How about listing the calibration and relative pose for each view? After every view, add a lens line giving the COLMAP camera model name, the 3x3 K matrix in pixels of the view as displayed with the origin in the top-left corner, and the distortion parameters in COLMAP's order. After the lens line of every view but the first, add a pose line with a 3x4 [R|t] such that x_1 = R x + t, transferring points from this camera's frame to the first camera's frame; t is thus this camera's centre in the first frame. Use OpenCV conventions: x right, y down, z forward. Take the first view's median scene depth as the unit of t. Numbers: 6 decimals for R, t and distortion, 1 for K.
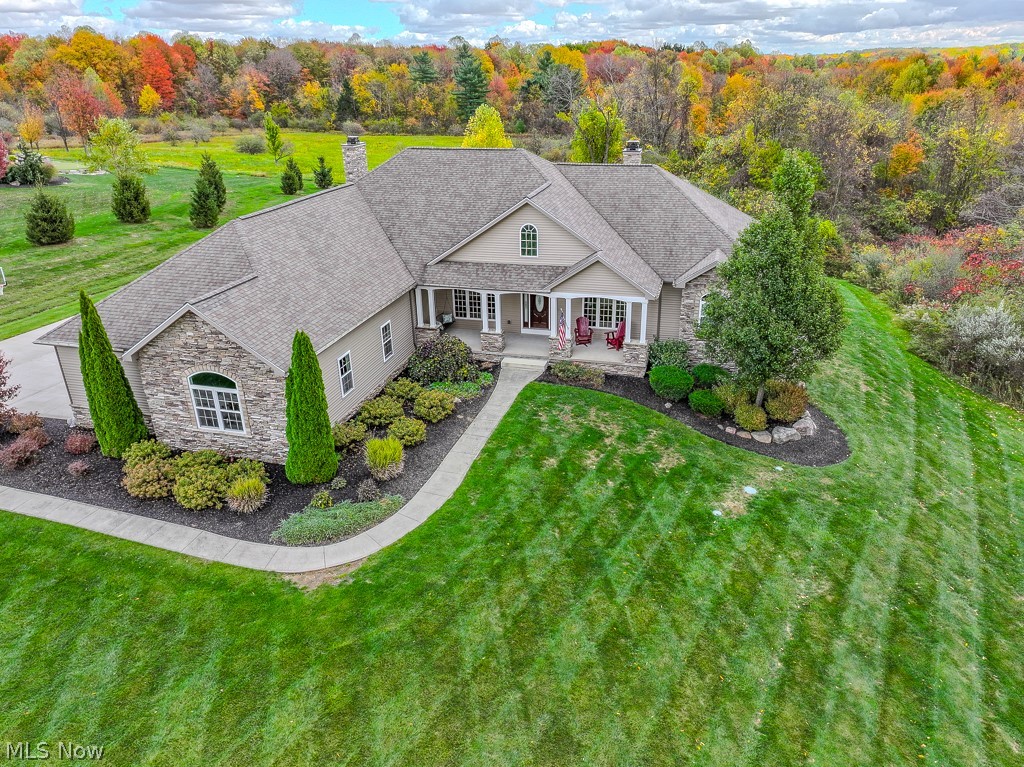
lens RADIAL K [[729.6, 0, 558.9], [0, 729.6, 384.6], [0, 0, 1]] dist [-0.001903, 0.020354]
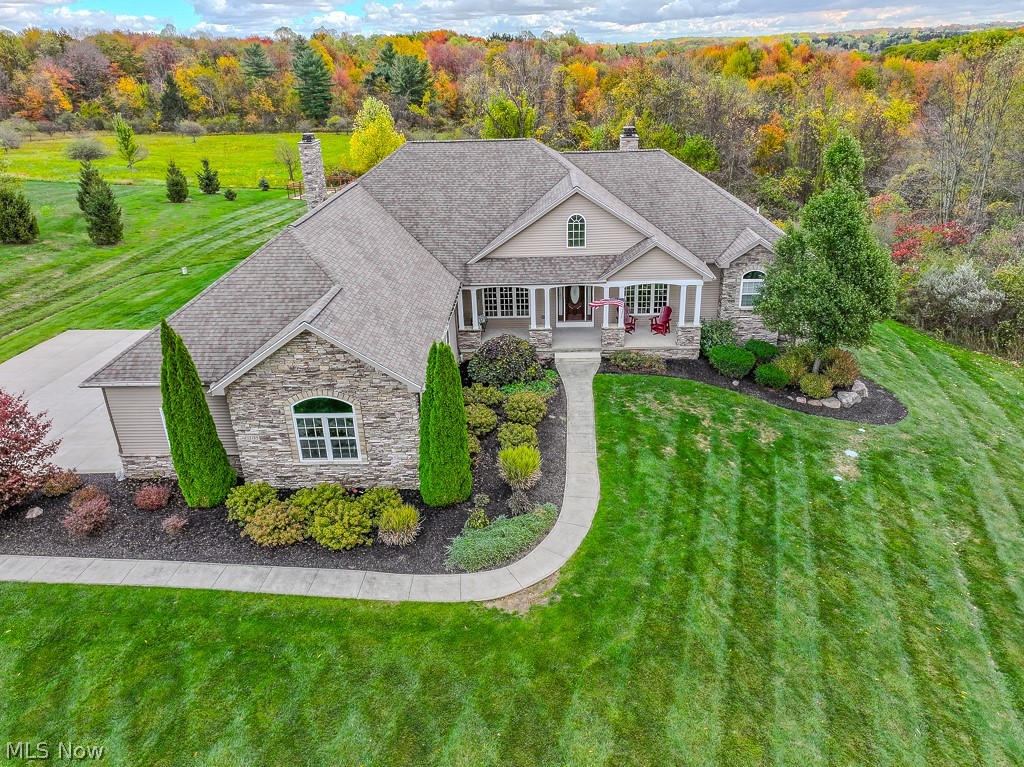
lens RADIAL K [[729.6, 0, 558.9], [0, 729.6, 384.6], [0, 0, 1]] dist [-0.001903, 0.020354]
pose [[0.973041, -0.106281, 0.204686, -0.295876], [0.104197, 0.994336, 0.020966, -0.016392], [-0.205755, 0.000927, 0.978603, 0.049587]]
